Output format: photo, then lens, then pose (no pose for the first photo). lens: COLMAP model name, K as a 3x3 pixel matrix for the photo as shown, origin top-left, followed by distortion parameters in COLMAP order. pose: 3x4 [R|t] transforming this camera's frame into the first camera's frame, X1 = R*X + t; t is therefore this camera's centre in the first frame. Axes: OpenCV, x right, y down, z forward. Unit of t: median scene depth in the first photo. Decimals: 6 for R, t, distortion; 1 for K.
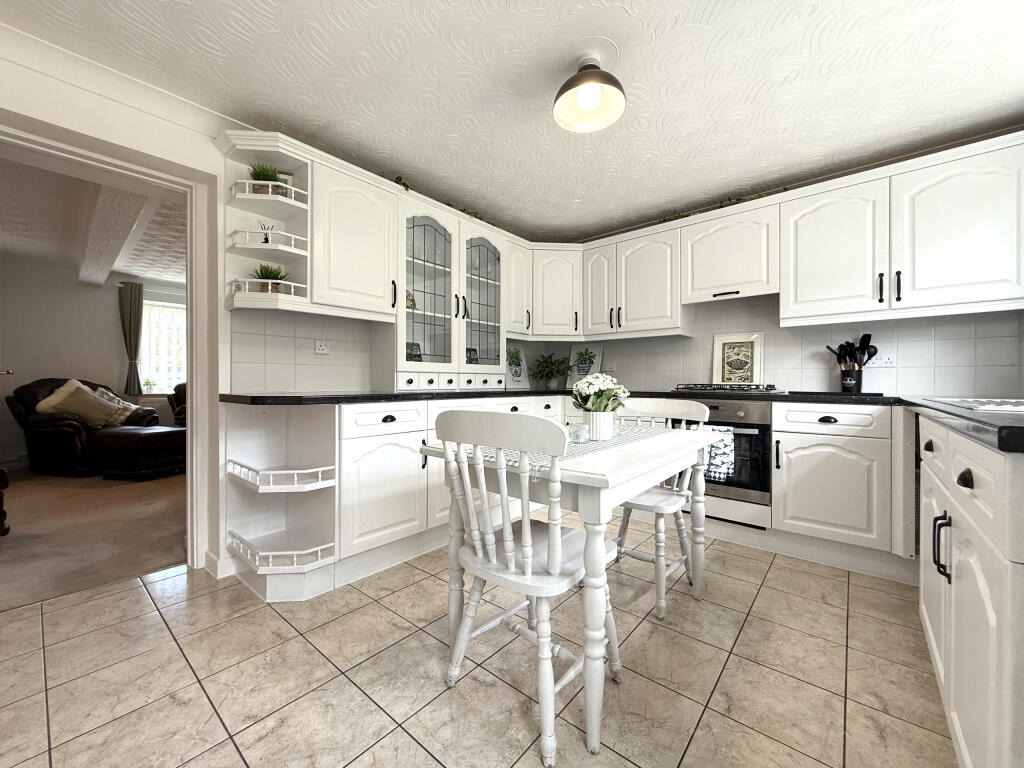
lens RADIAL K [[406.5, 0, 512.0], [0, 406.5, 384.0], [0, 0, 1]] dist [0.000207, 0.000083]
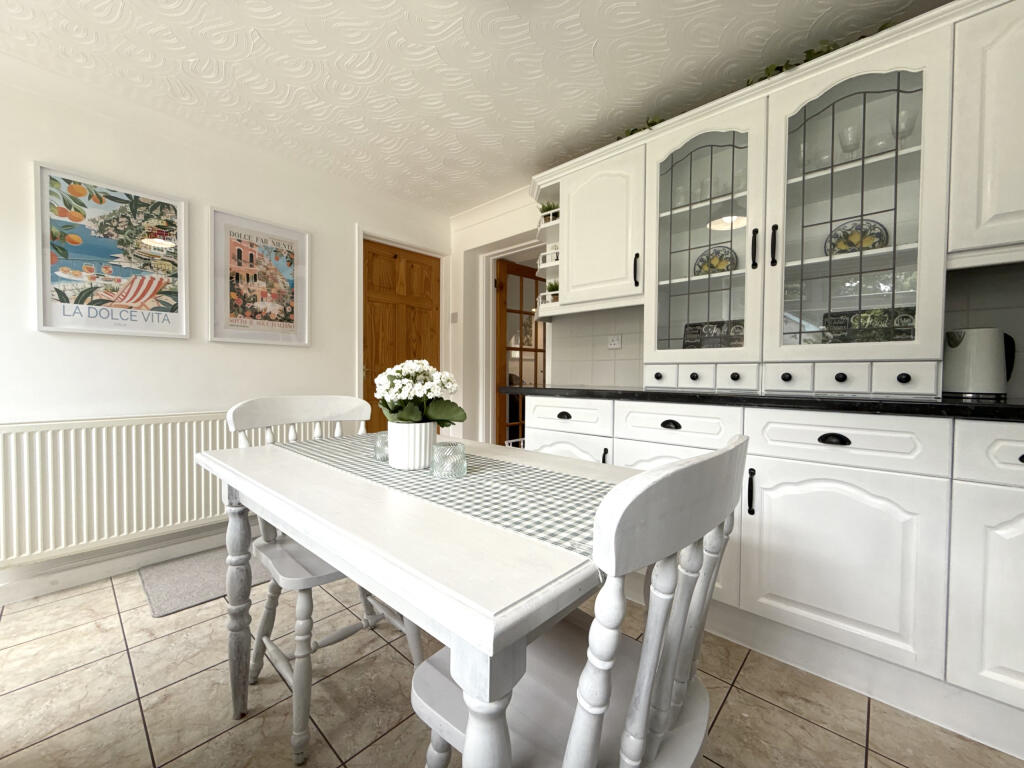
lens RADIAL K [[406.5, 0, 512.0], [0, 406.5, 384.0], [0, 0, 1]] dist [0.000207, 0.000083]
pose [[-0.032857, 0.020752, -0.999245, 0.514883], [-0.007751, 0.999749, 0.021017, -0.006459], [0.999430, 0.008436, -0.032688, 0.746828]]
